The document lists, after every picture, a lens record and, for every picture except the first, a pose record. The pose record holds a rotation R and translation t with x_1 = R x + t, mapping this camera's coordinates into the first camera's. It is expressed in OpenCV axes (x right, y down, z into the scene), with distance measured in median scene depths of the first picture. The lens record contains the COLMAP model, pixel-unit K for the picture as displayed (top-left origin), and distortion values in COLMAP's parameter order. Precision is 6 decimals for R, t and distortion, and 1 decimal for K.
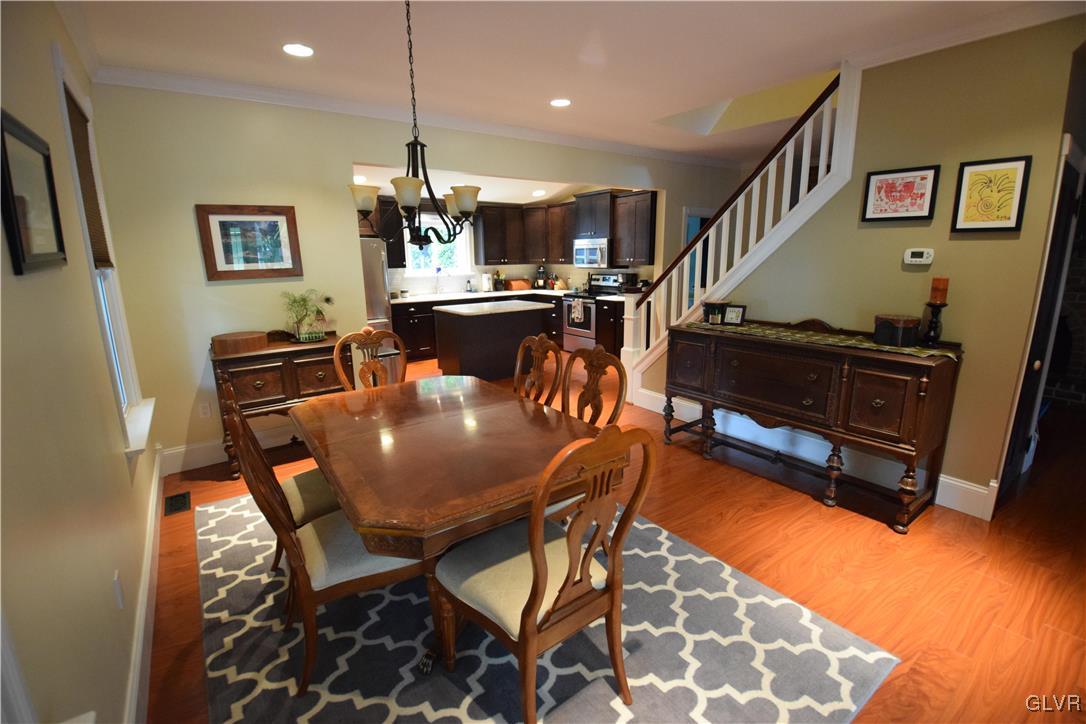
lens RADIAL K [[490.6, 0, 543.0], [0, 490.6, 362.0], [0, 0, 1]] dist [0.000447, 0.000036]
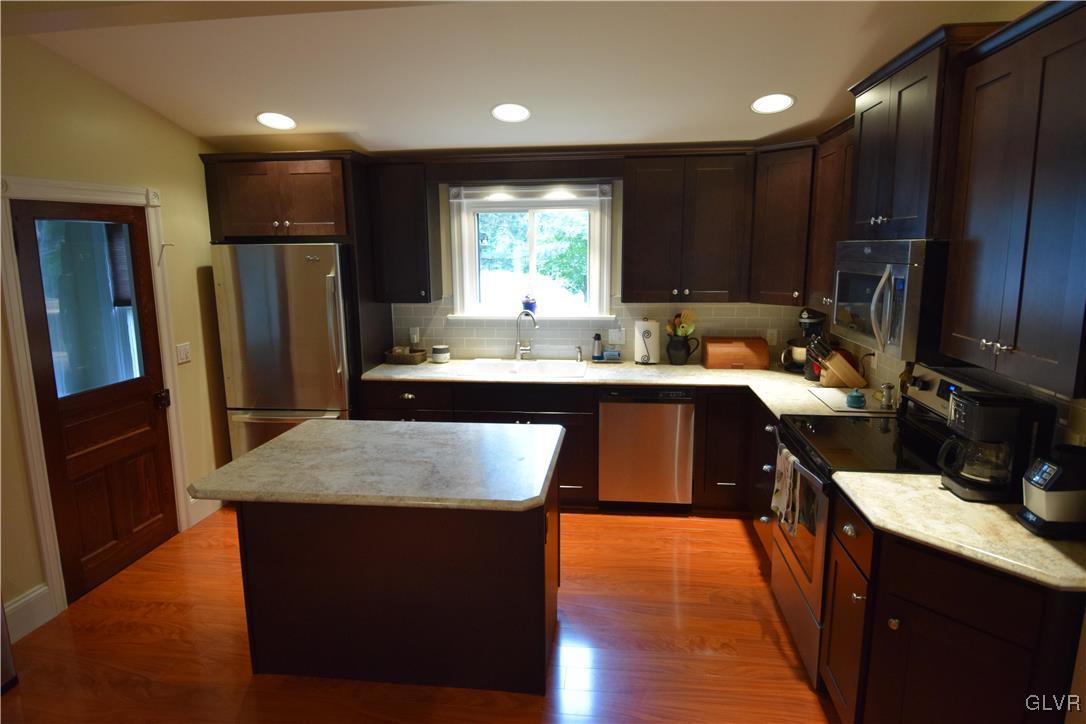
lens RADIAL K [[615.7, 0, 543.0], [0, 615.7, 362.0], [0, 0, 1]] dist [-0.000636, -0.000237]
pose [[0.722476, 0.134957, -0.678096, 0.180676], [-0.145476, 0.988481, 0.041735, -0.156386], [0.675918, 0.068494, 0.733787, 0.571259]]
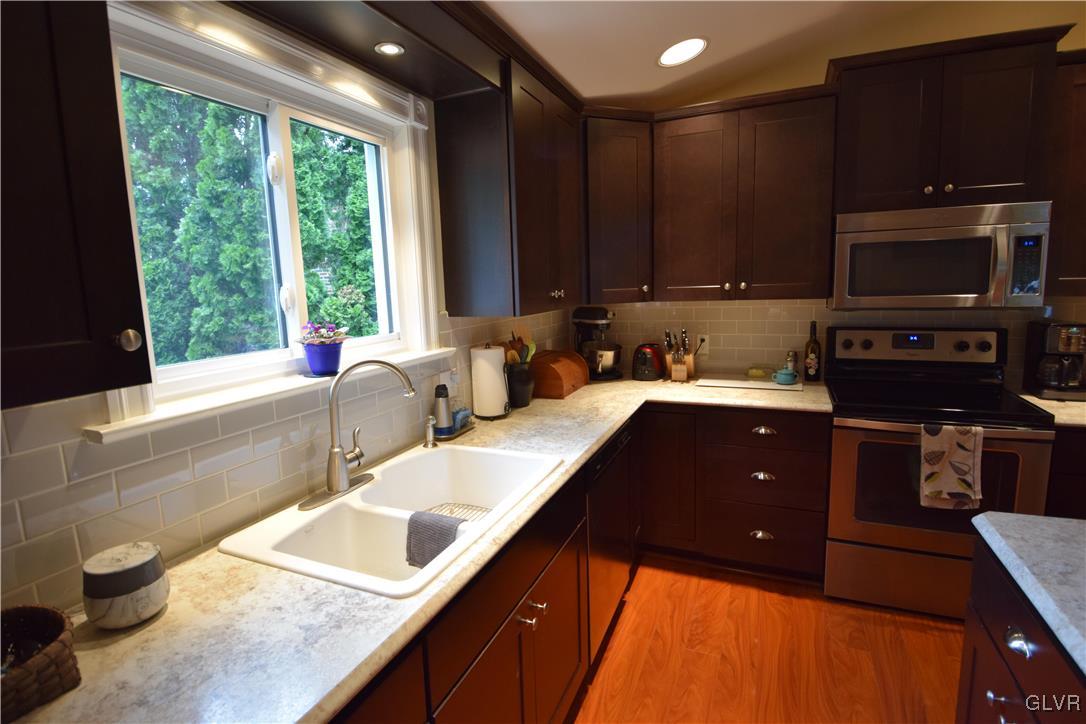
lens RADIAL K [[531.8, 0, 543.0], [0, 531.8, 362.0], [0, 0, 1]] dist [-0.001039, -0.000463]
pose [[0.865220, -0.087390, 0.493717, -0.228836], [0.130393, 0.990030, -0.053270, -0.156841], [-0.484140, 0.110467, 0.867990, 0.760980]]
